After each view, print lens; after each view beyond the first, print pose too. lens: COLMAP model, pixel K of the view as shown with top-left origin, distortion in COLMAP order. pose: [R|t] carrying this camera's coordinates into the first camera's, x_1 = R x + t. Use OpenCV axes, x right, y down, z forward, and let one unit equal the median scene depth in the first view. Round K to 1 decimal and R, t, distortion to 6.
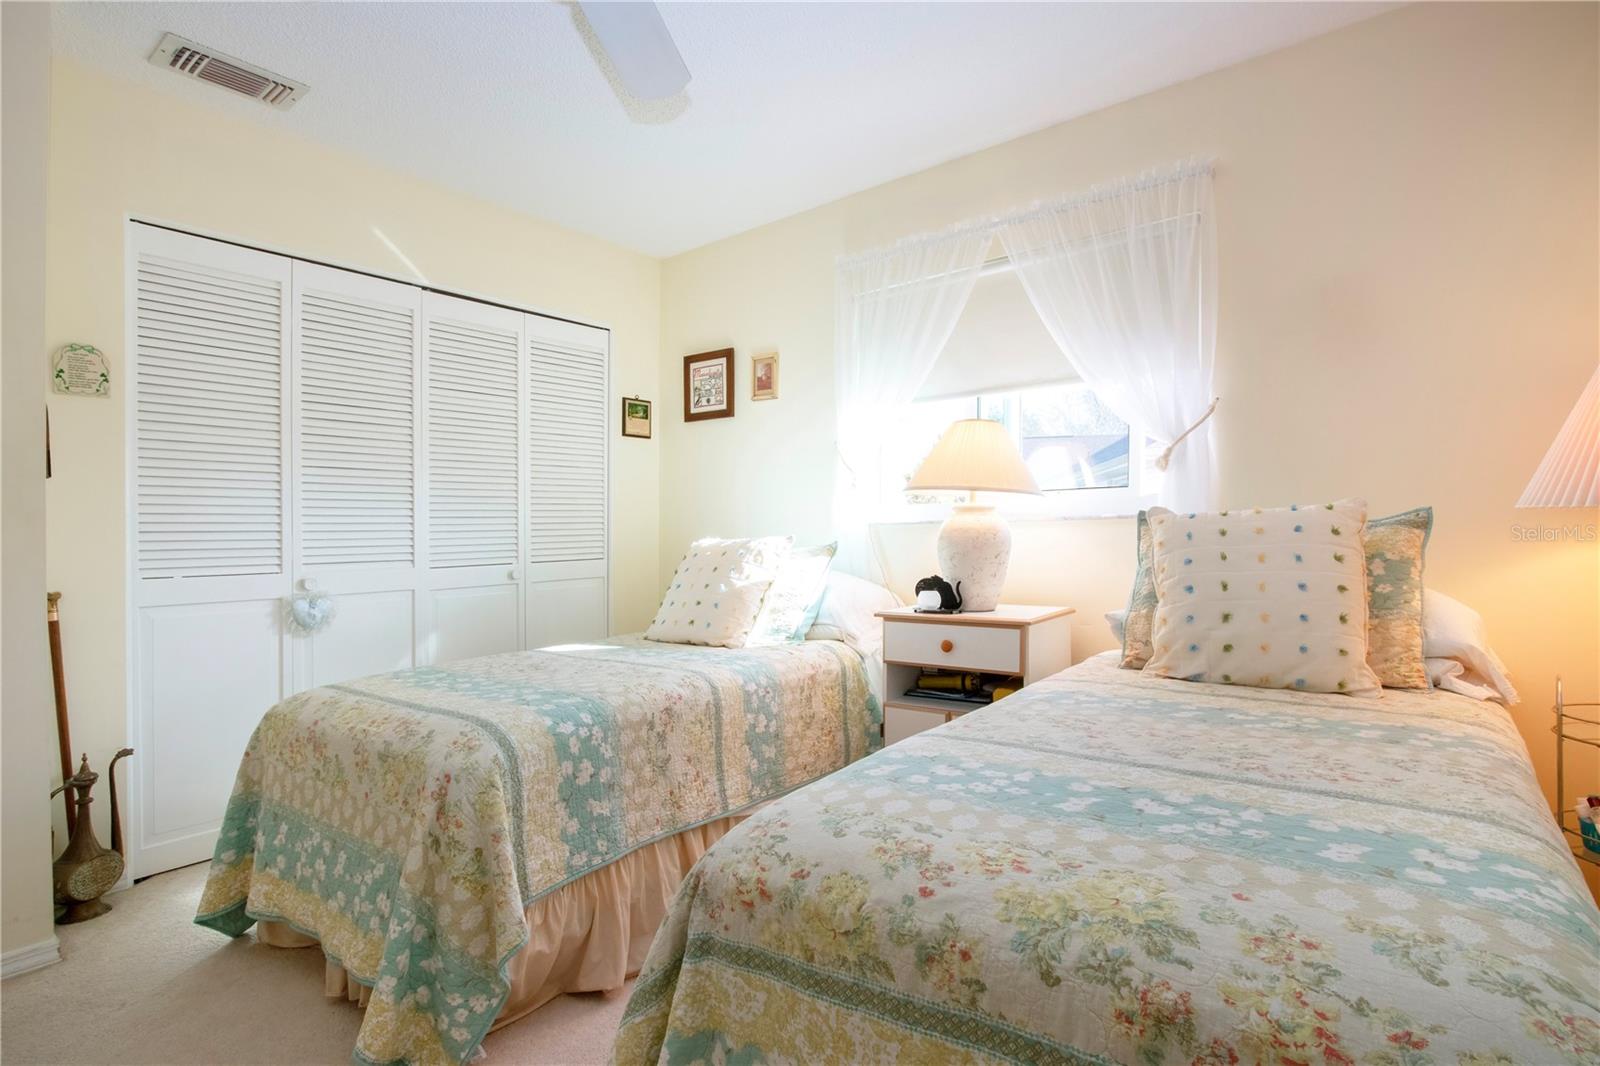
lens RADIAL K [[812.3, 0, 795.2], [0, 812.3, 526.4], [0, 0, 1]] dist [-0.007023, 0.005449]
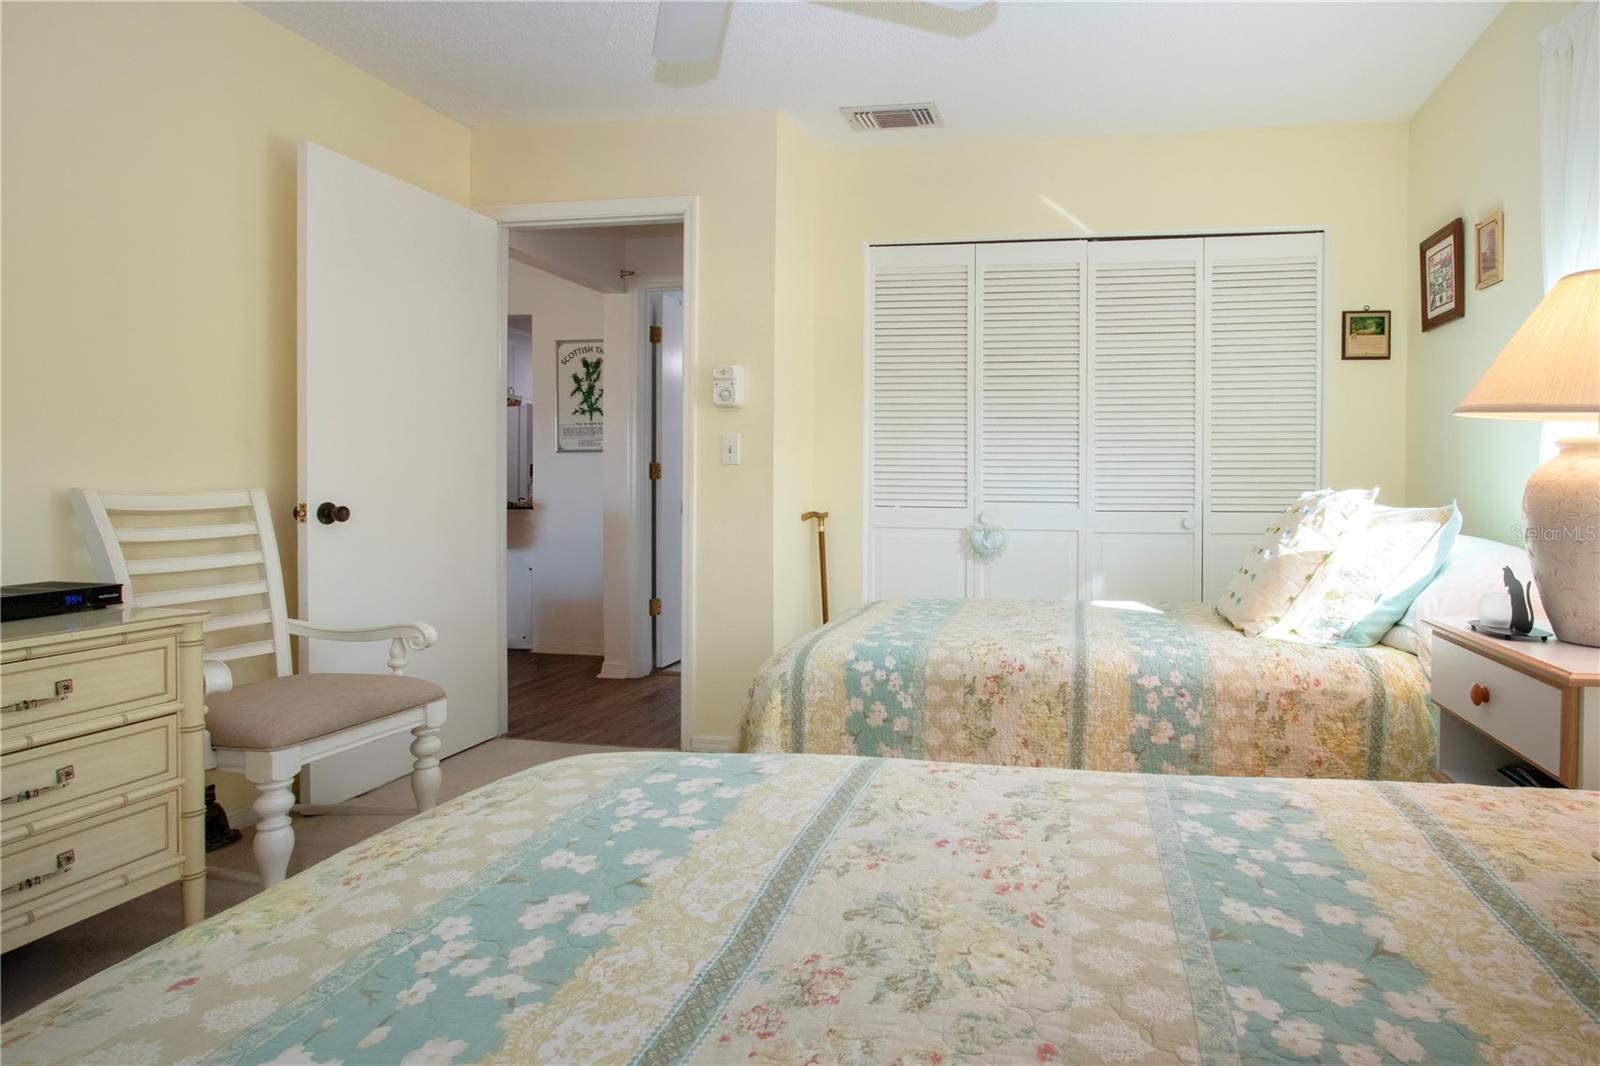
lens RADIAL K [[812.3, 0, 854.7], [0, 812.3, 464.8], [0, 0, 1]] dist [-0.007023, 0.005449]
pose [[0.504515, 0.004774, -0.863389, 0.371445], [-0.009941, 0.999951, -0.000279, -0.004579], [0.863345, 0.008724, 0.504538, 0.287636]]
